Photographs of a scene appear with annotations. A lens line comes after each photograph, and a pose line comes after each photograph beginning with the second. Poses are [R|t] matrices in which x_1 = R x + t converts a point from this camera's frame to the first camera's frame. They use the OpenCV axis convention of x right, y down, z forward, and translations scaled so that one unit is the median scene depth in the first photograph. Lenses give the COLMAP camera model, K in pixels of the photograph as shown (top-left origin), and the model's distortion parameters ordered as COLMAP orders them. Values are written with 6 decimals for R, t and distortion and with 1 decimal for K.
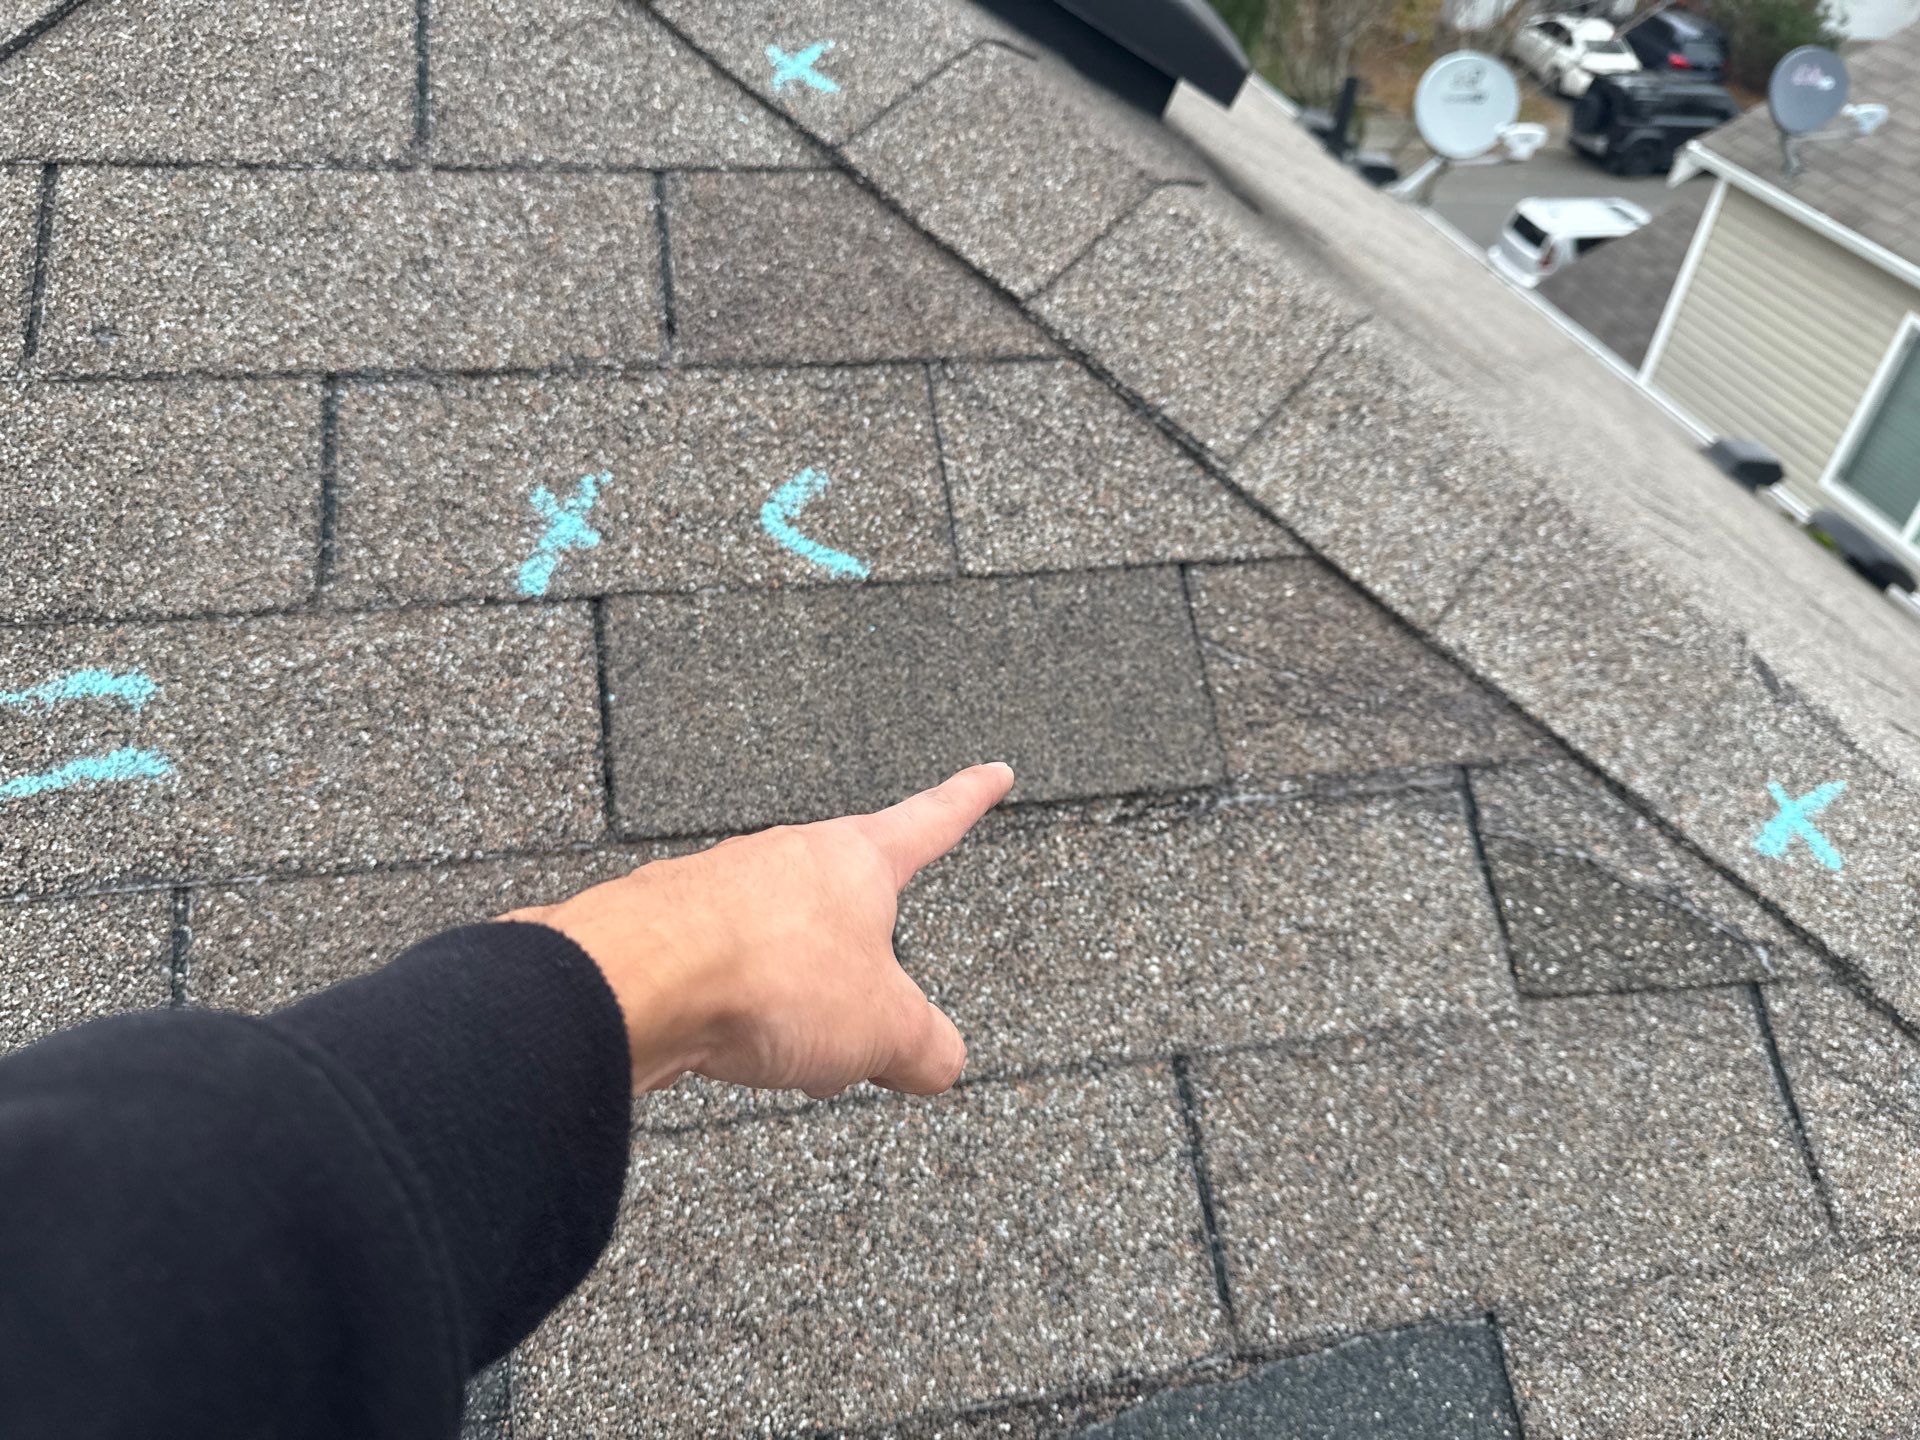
lens RADIAL K [[1433.9, 0, 939.8], [0, 1433.9, 728.8], [0, 0, 1]] dist [0.041754, -0.079063]
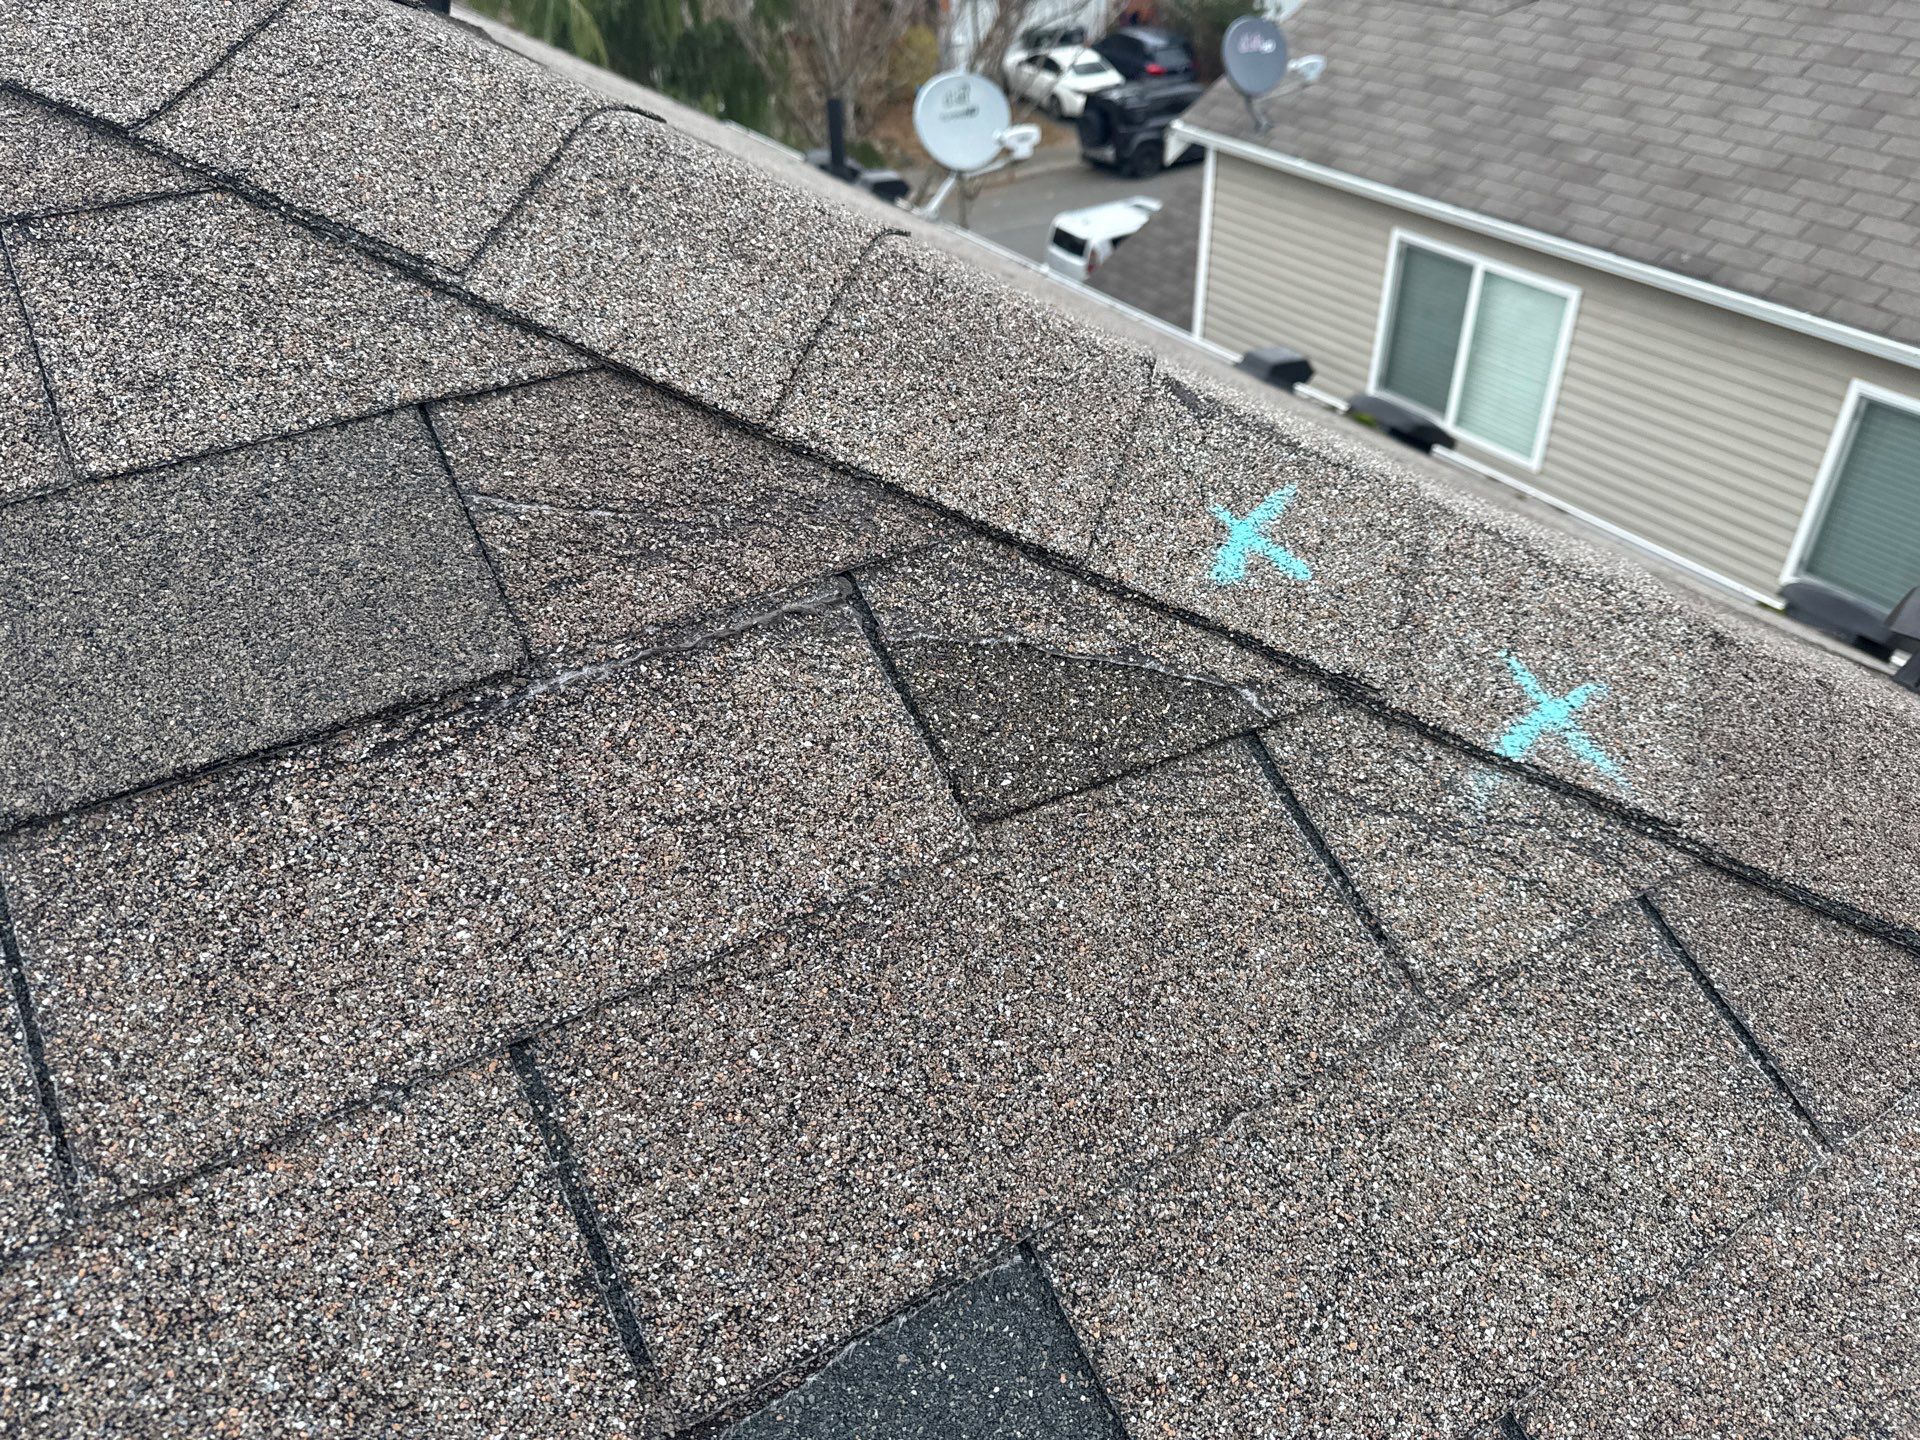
lens RADIAL K [[1377.8, 0, 949.7], [0, 1377.8, 713.8], [0, 0, 1]] dist [0.164459, -0.257779]
pose [[0.940742, -0.269016, 0.206482, 0.245380], [0.280876, 0.959279, -0.029884, 0.142928], [-0.190035, 0.086109, 0.977994, 0.259918]]
